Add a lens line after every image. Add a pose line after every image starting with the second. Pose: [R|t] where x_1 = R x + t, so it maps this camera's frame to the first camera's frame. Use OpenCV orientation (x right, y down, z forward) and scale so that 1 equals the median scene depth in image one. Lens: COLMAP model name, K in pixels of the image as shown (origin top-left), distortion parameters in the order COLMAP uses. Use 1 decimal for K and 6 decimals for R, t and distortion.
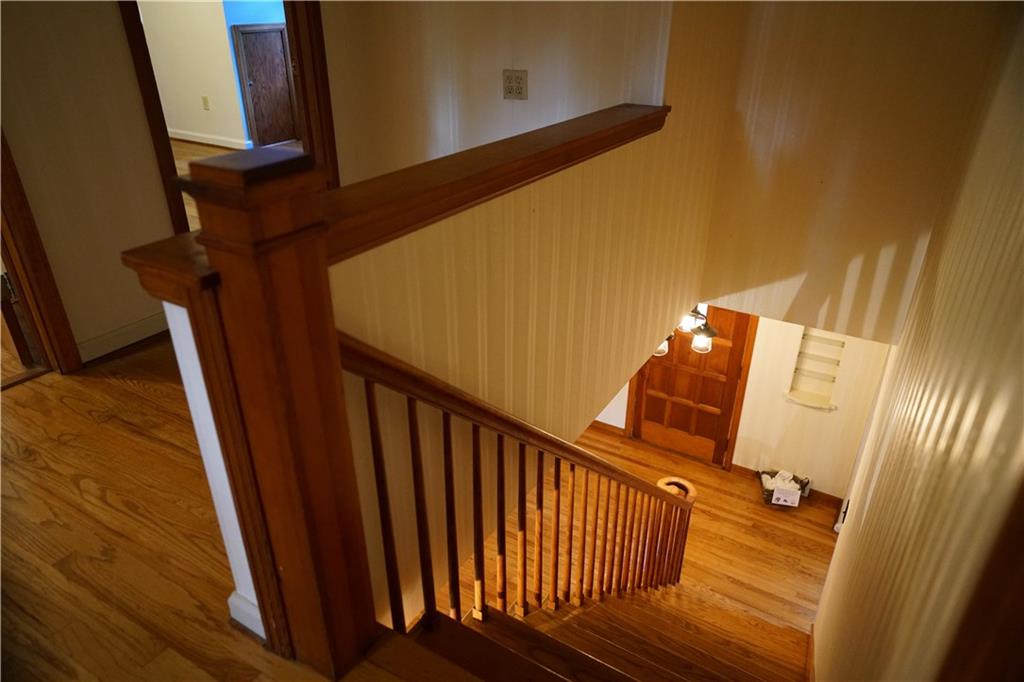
lens RADIAL K [[681.8, 0, 510.9], [0, 681.8, 343.1], [0, 0, 1]] dist [0.007551, 0.010538]
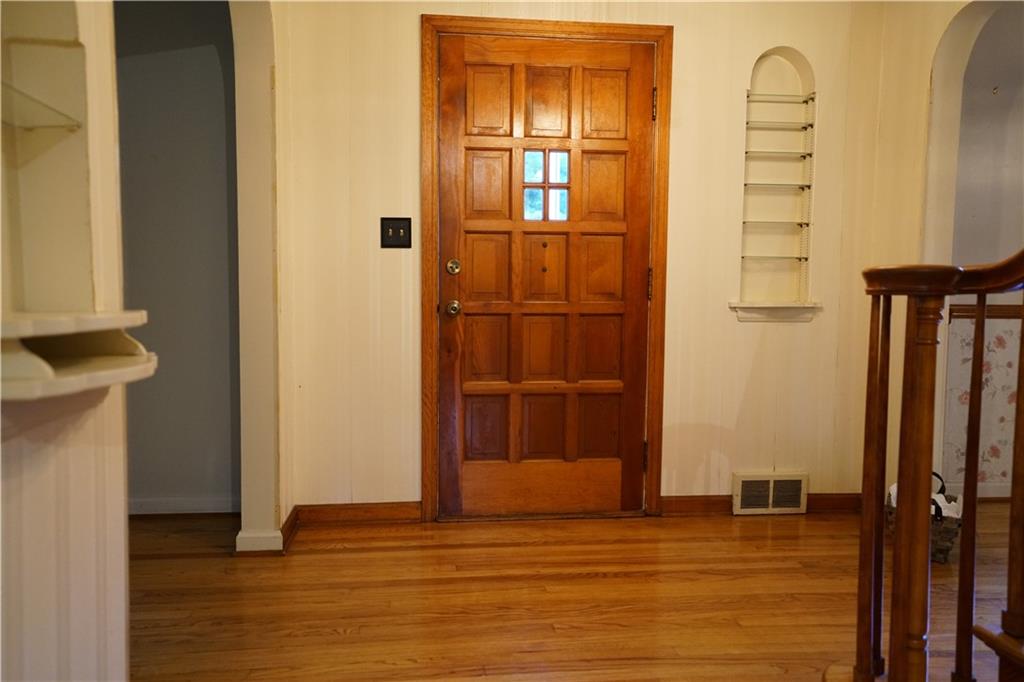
lens RADIAL K [[779.0, 0, 510.4], [0, 779.0, 342.3], [0, 0, 1]] dist [0.045048, -0.000155]
pose [[0.800573, -0.038594, 0.597991, -0.084820], [0.276141, 0.909410, -0.310997, 0.216531], [-0.531816, 0.414106, 0.738707, 0.596576]]
